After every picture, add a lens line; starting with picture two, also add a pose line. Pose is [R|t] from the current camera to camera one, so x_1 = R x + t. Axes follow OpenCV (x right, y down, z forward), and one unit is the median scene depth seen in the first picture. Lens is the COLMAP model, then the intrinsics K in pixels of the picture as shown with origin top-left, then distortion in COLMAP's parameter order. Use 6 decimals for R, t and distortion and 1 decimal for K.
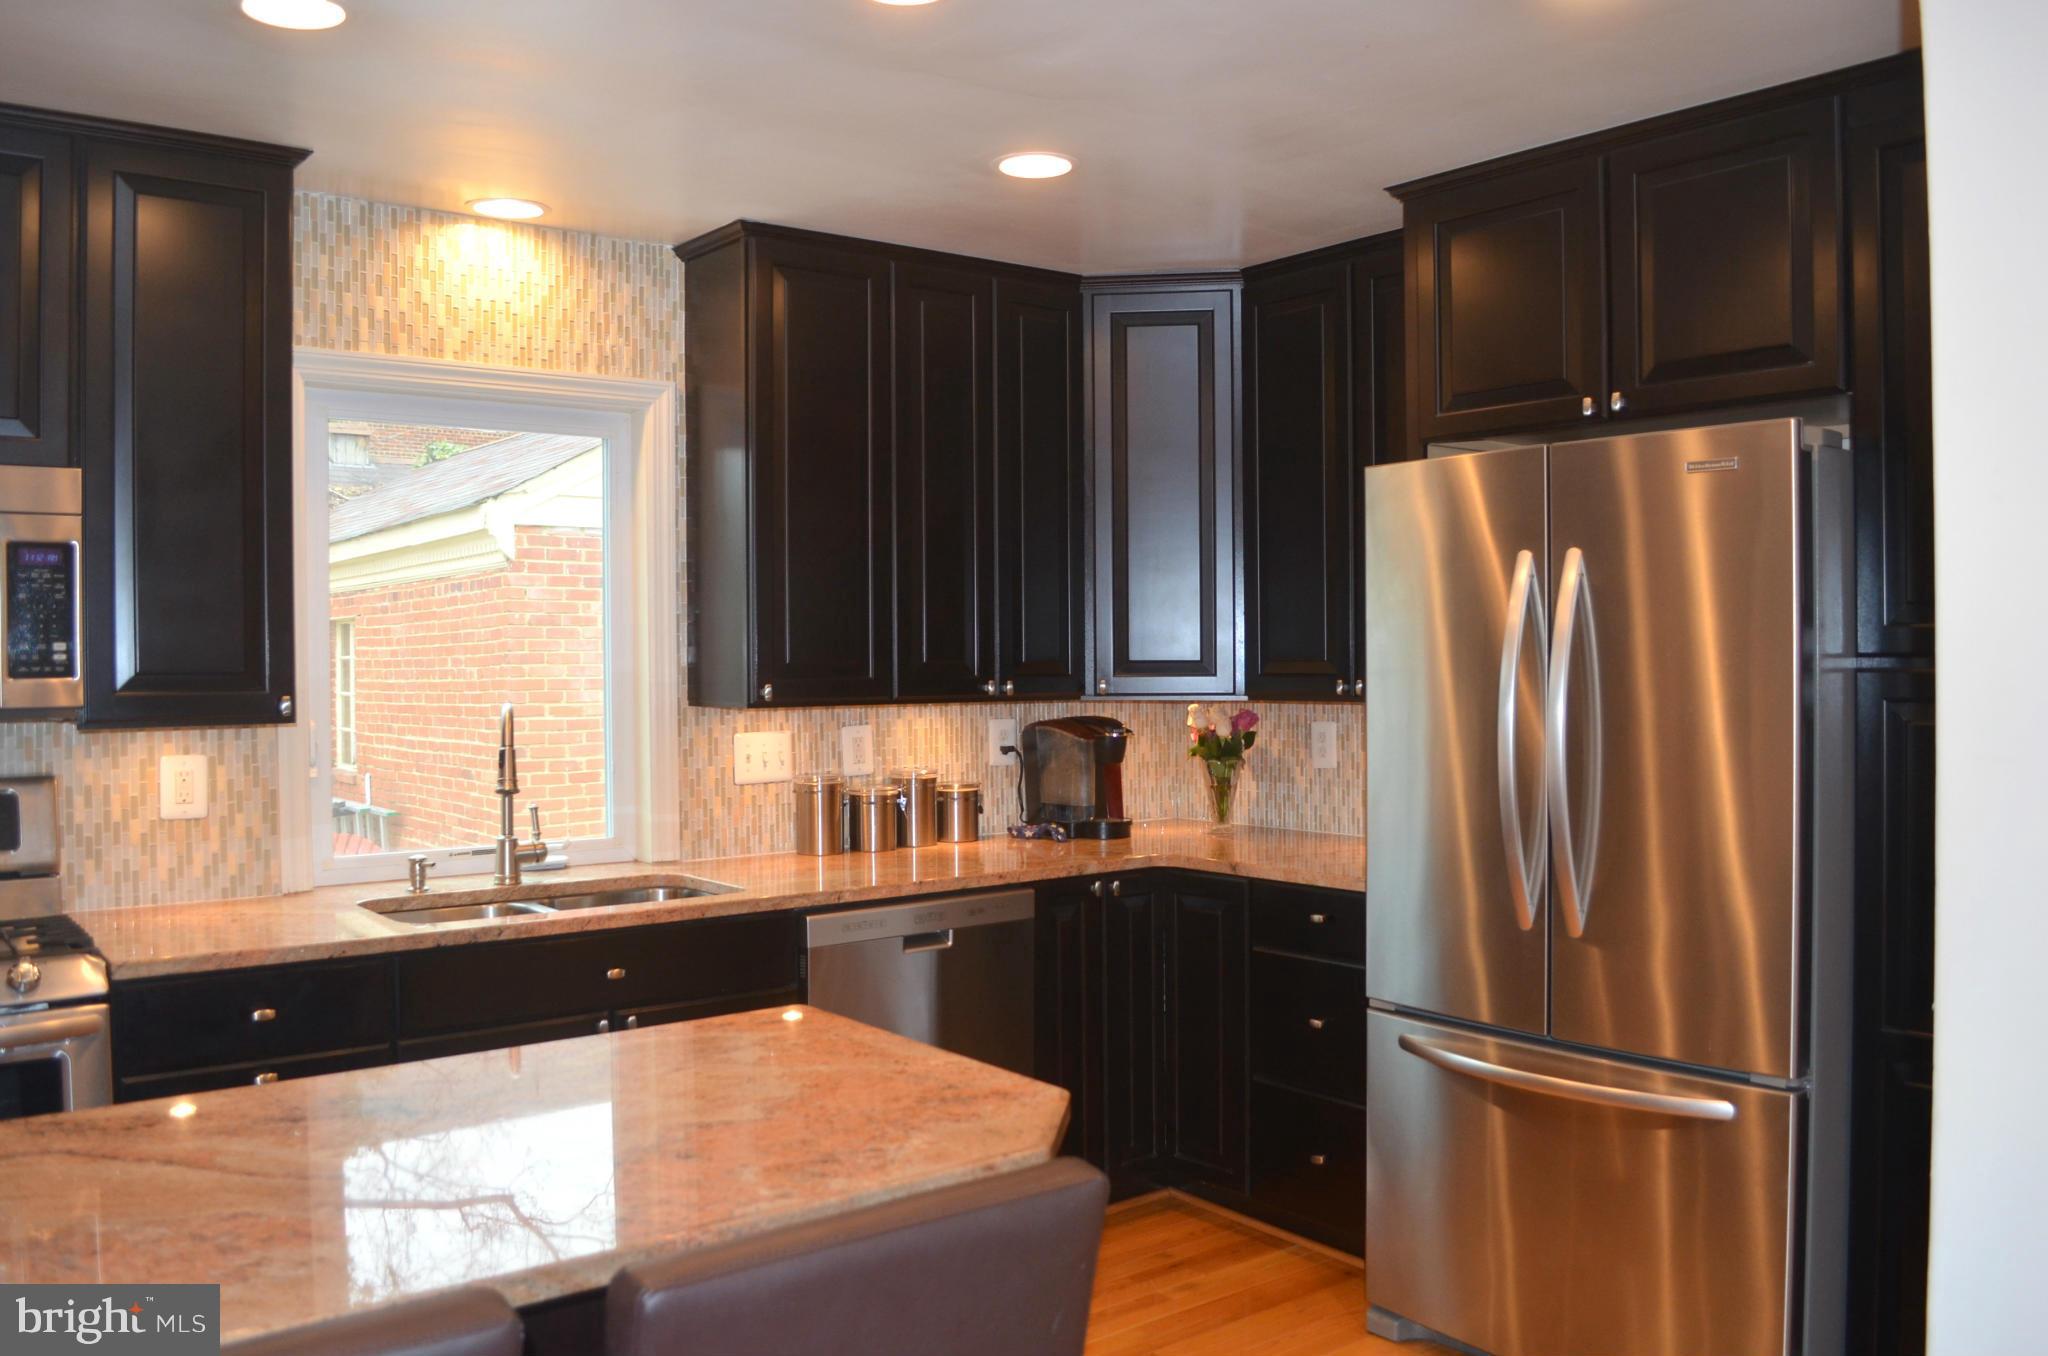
lens RADIAL K [[1655.5, 0, 1024.5], [0, 1655.5, 674.4], [0, 0, 1]] dist [-0.068113, 0.004616]
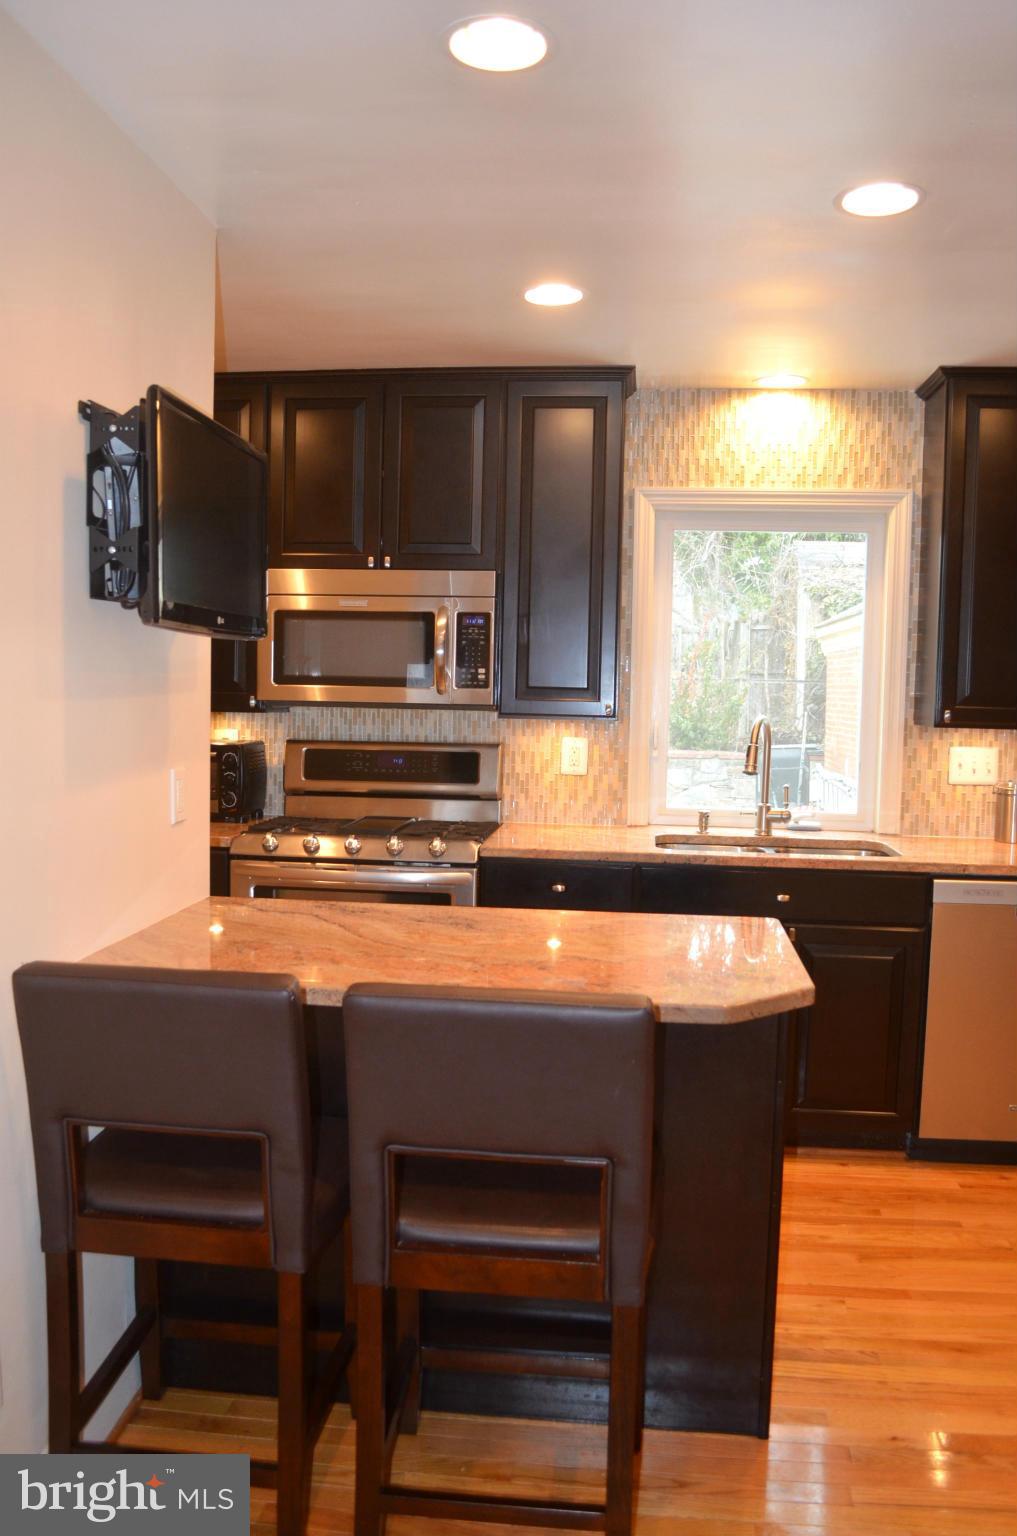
lens RADIAL K [[1272.2, 0, 508.5], [0, 1272.2, 768.0], [0, 0, 1]] dist [-0.076695, 0.006657]
pose [[0.717912, 0.072173, -0.692382, 0.330040], [-0.034746, 0.997086, 0.067909, -0.005358], [0.695266, -0.024695, 0.718328, 0.001438]]
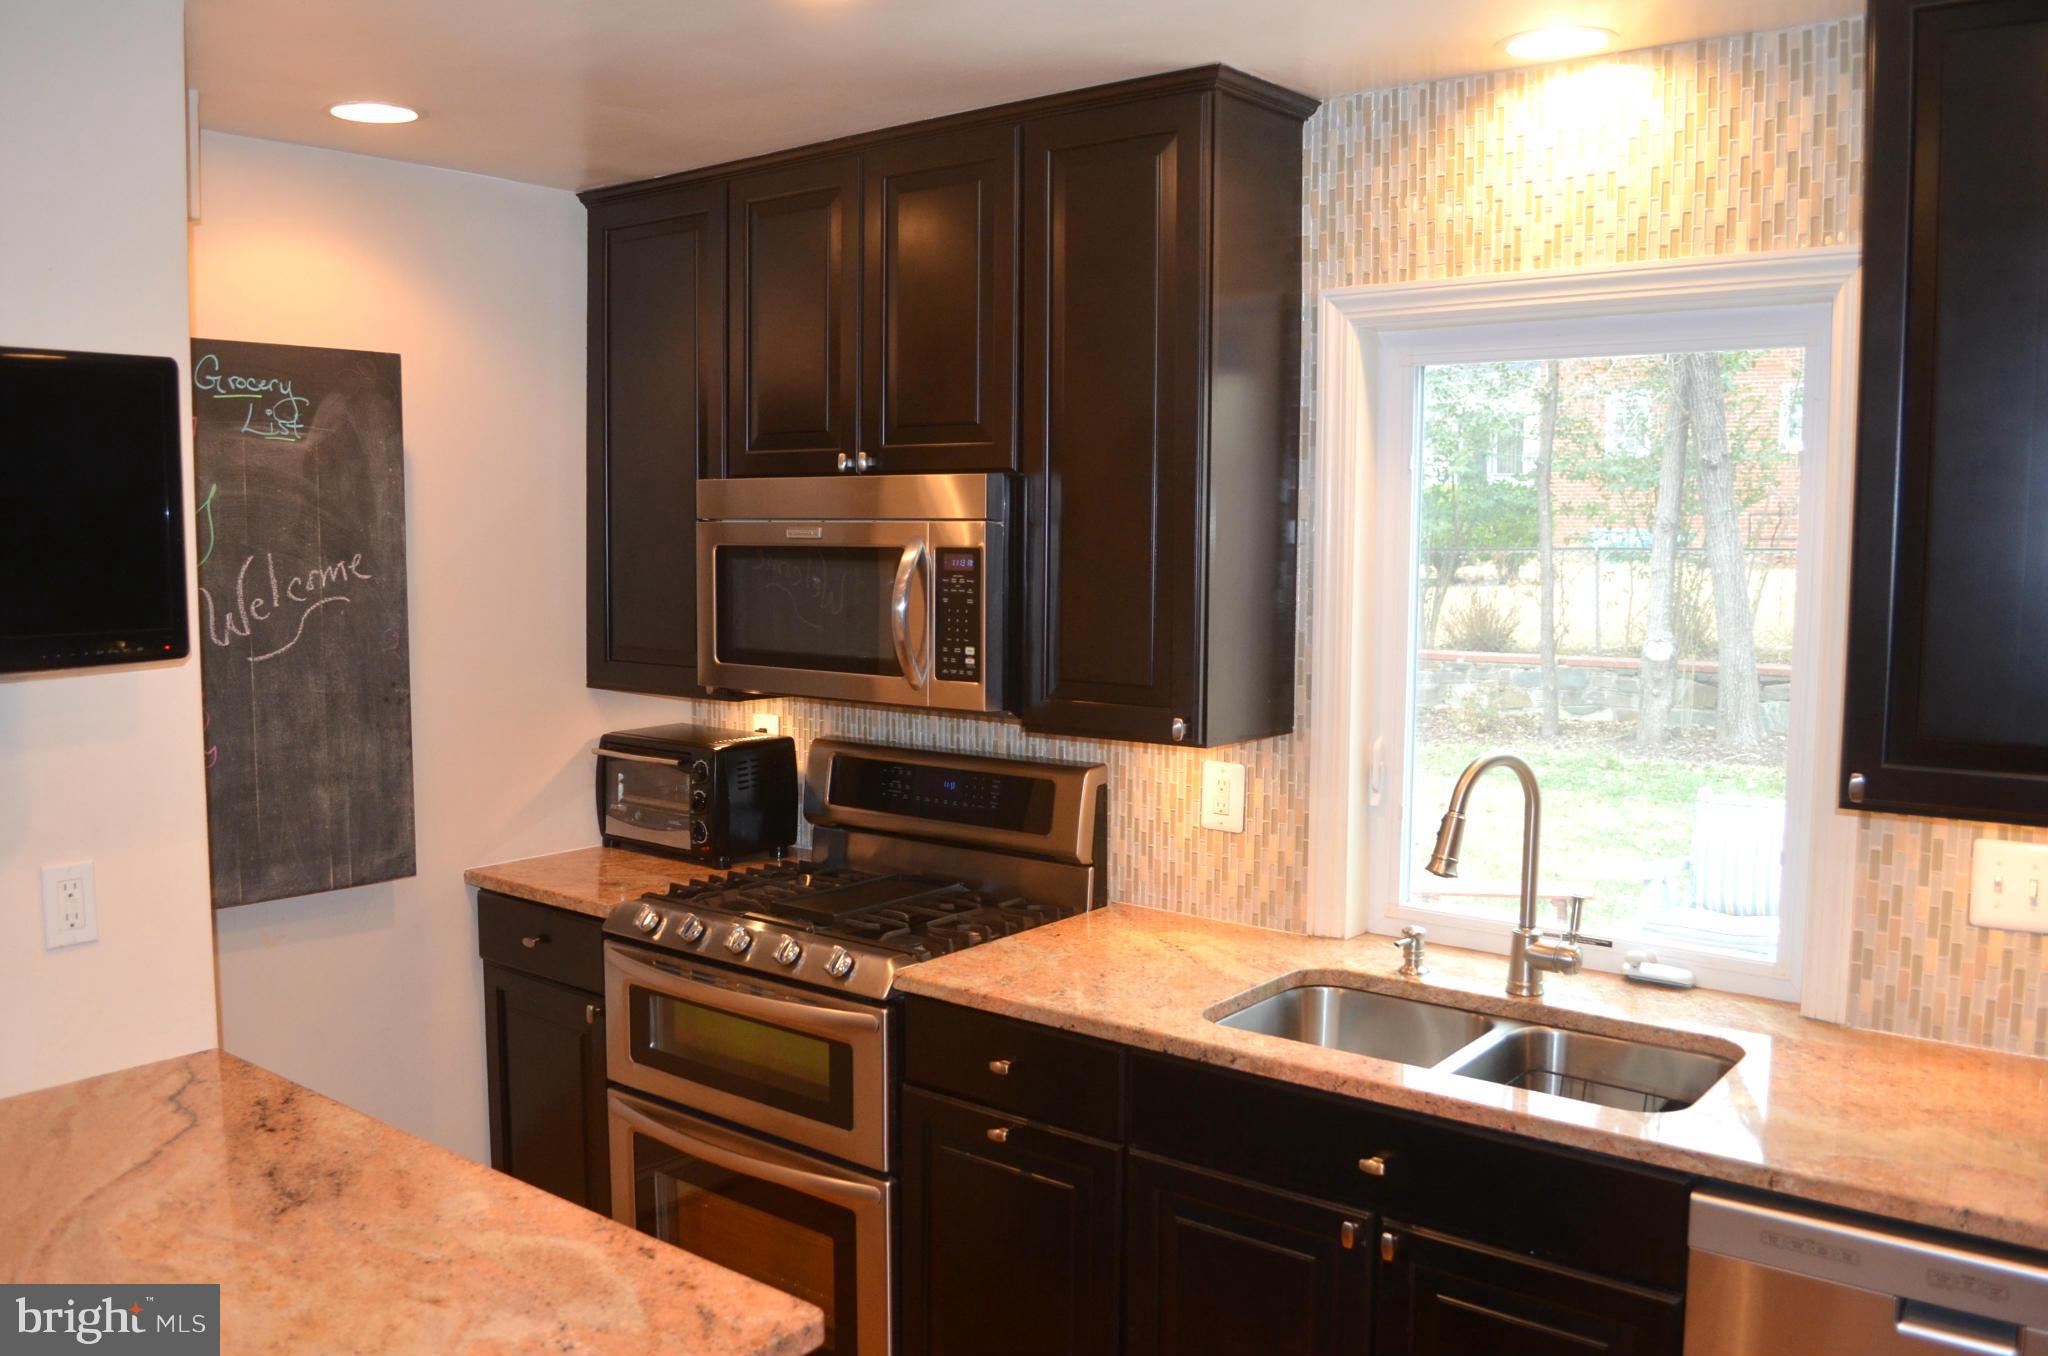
lens RADIAL K [[1696.2, 0, 1024.0], [0, 1696.2, 678.0], [0, 0, 1]] dist [-0.076695, 0.006657]
pose [[0.233789, 0.101071, -0.967020, 0.353280], [-0.014726, 0.994836, 0.100418, -0.086287], [0.972176, -0.009236, 0.234070, 0.628605]]
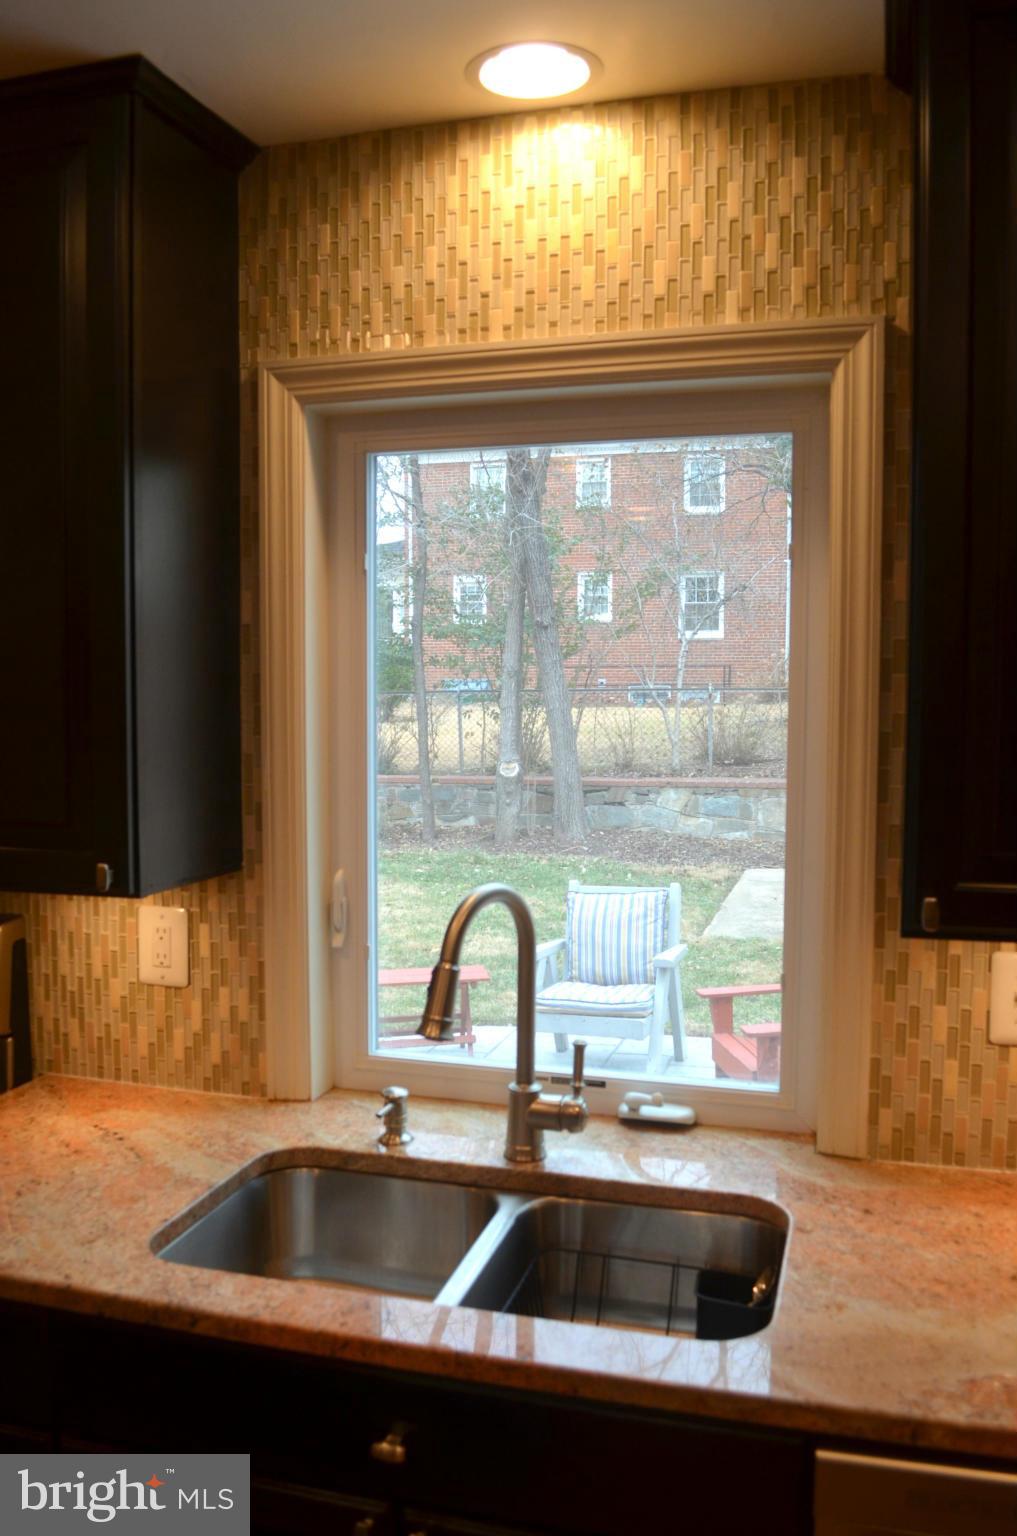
lens RADIAL K [[1286.4, 0, 509.3], [0, 1286.4, 778.1], [0, 0, 1]] dist [-0.084937, 0.003262]
pose [[0.580246, 0.072863, -0.811175, 0.079157], [-0.014816, 0.996770, 0.078935, -0.061129], [0.814306, -0.033784, 0.579451, 0.732668]]
